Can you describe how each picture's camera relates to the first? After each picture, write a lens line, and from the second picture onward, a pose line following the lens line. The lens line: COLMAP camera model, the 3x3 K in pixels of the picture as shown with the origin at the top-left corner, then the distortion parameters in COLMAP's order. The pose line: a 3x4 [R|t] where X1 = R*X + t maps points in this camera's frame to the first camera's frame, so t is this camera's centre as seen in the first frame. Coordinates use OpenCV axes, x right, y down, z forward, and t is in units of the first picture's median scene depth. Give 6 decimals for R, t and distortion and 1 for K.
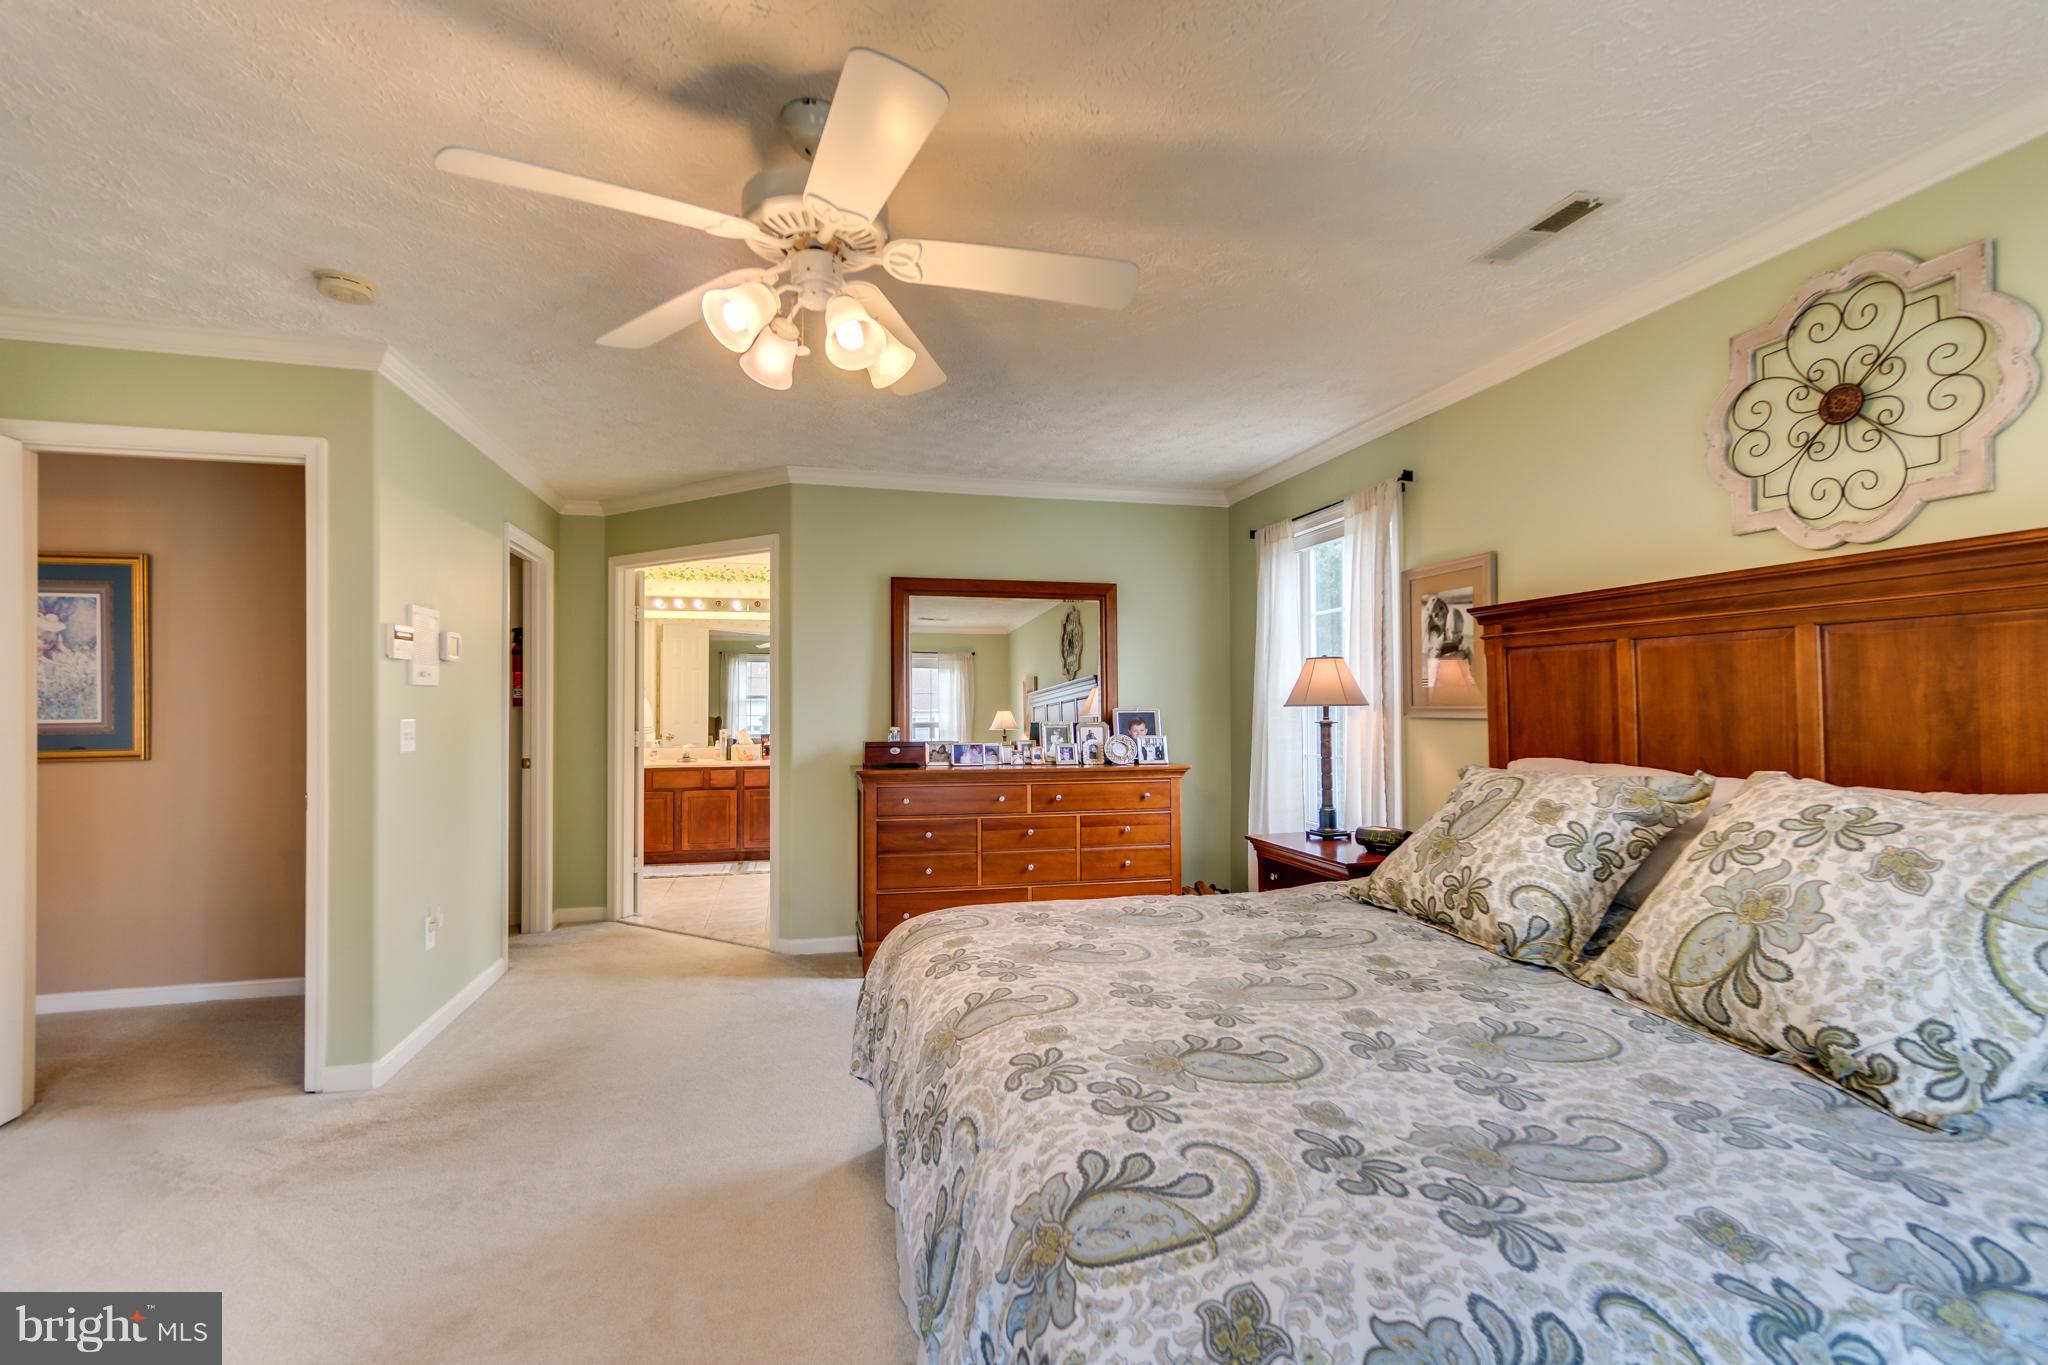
lens RADIAL K [[921.1, 0, 1021.6], [0, 921.1, 690.8], [0, 0, 1]] dist [-0.011344, 0.013172]
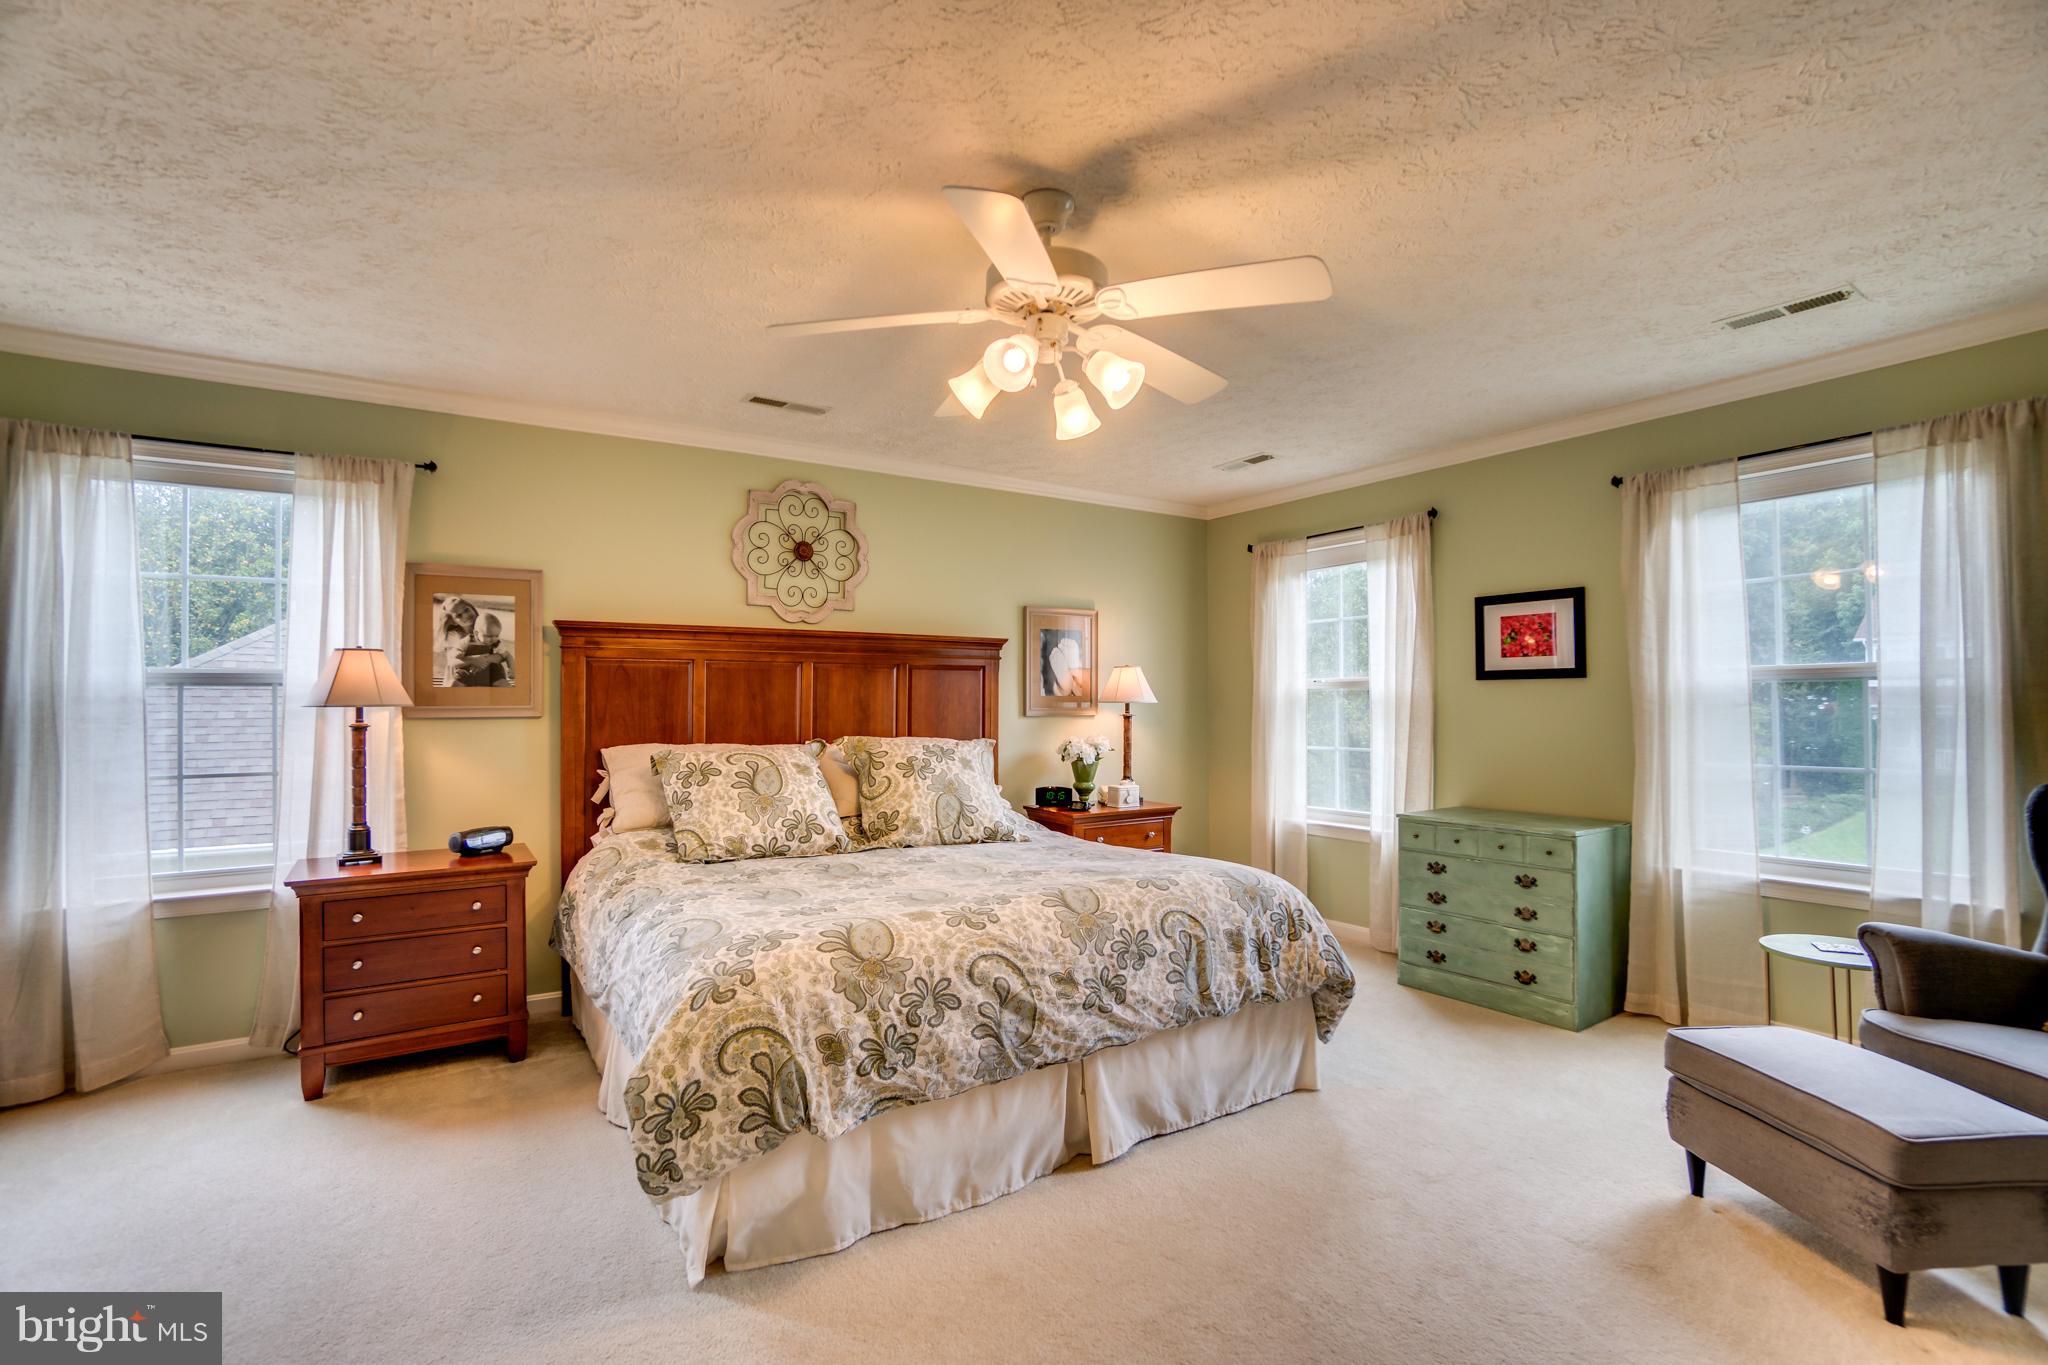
lens RADIAL K [[921.1, 0, 1021.6], [0, 921.1, 690.8], [0, 0, 1]] dist [-0.011344, 0.013172]
pose [[-0.316468, 0.009444, 0.948556, -1.018096], [-0.013100, 0.999812, -0.014324, 0.009075], [-0.948513, -0.016959, -0.316284, 1.059633]]
